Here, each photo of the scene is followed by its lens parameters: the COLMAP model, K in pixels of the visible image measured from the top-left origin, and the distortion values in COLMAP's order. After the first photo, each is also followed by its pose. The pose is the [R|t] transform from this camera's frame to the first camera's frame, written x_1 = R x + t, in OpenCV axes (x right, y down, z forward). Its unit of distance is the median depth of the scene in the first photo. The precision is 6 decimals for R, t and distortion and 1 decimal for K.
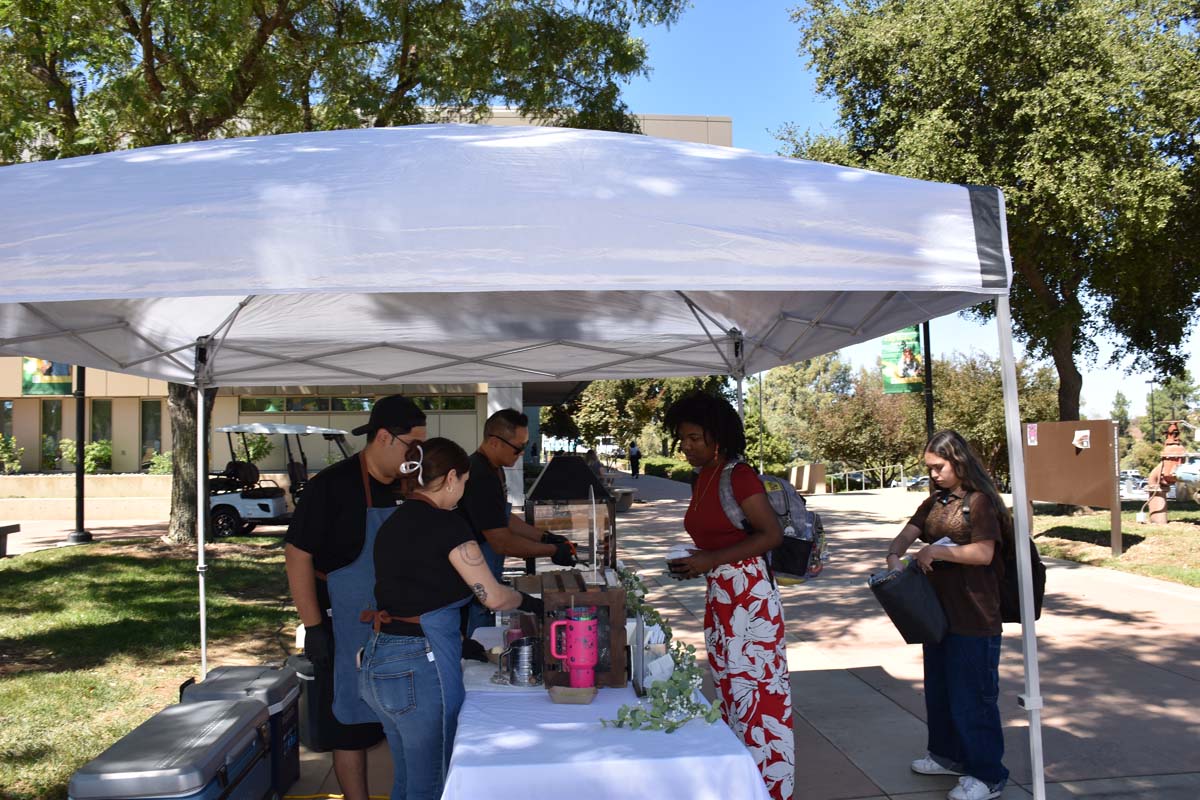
lens RADIAL K [[929.5, 0, 616.1], [0, 929.5, 422.4], [0, 0, 1]] dist [-0.147700, 0.087022]
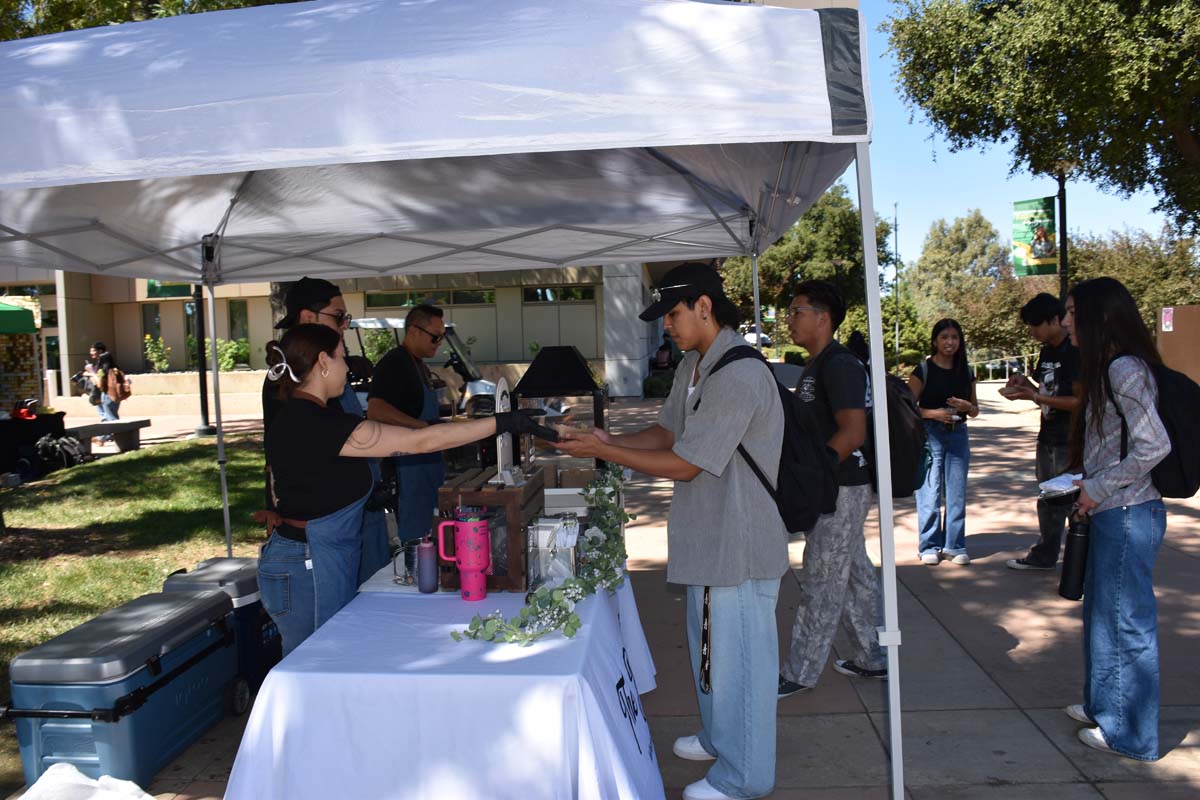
lens RADIAL K [[928.7, 0, 599.8], [0, 928.7, 413.4], [0, 0, 1]] dist [-0.144781, 0.084510]
pose [[0.985157, -0.000276, -0.171653, 0.049641], [0.019016, 0.994019, 0.107535, 0.000893], [0.170597, -0.109203, 0.979271, 0.023625]]
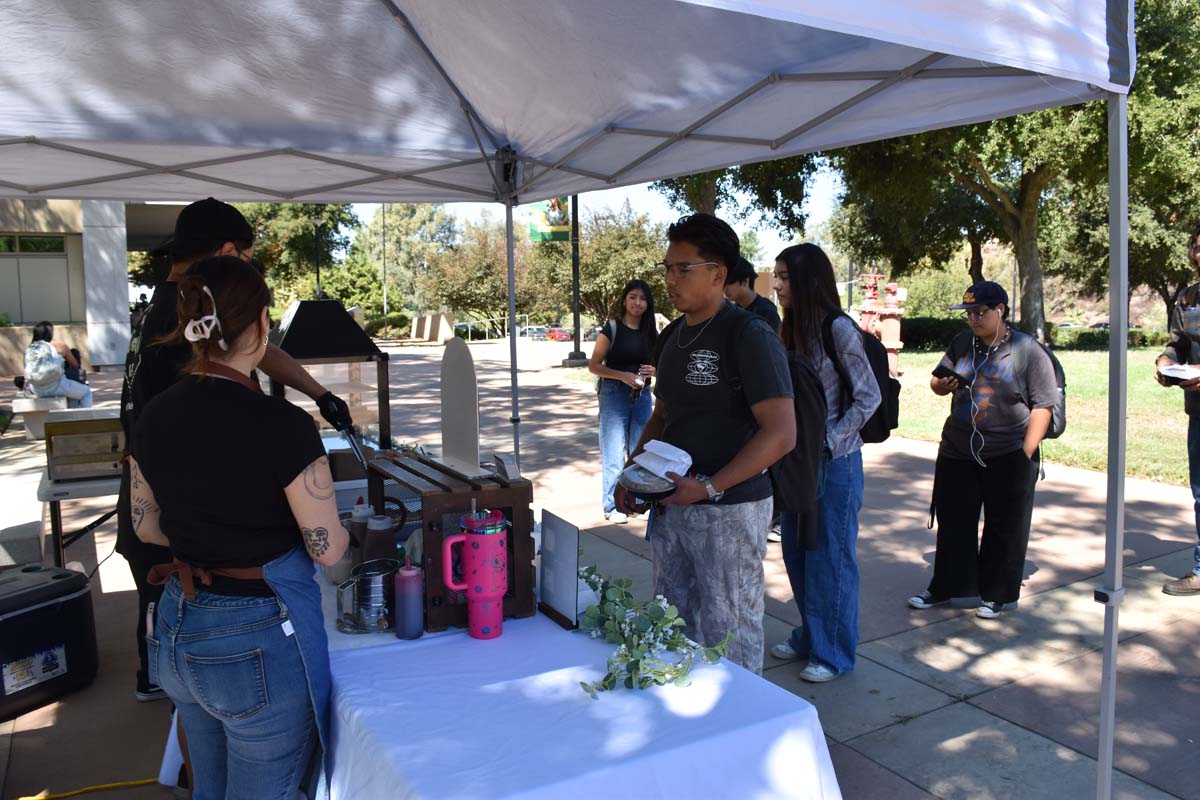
lens RADIAL K [[929.5, 0, 616.1], [0, 929.5, 422.4], [0, 0, 1]] dist [-0.147700, 0.087022]
pose [[0.914609, -0.046110, 0.401702, -0.041911], [-0.019269, 0.987377, 0.157211, 0.003656], [-0.403880, -0.151527, 0.902175, 0.068337]]
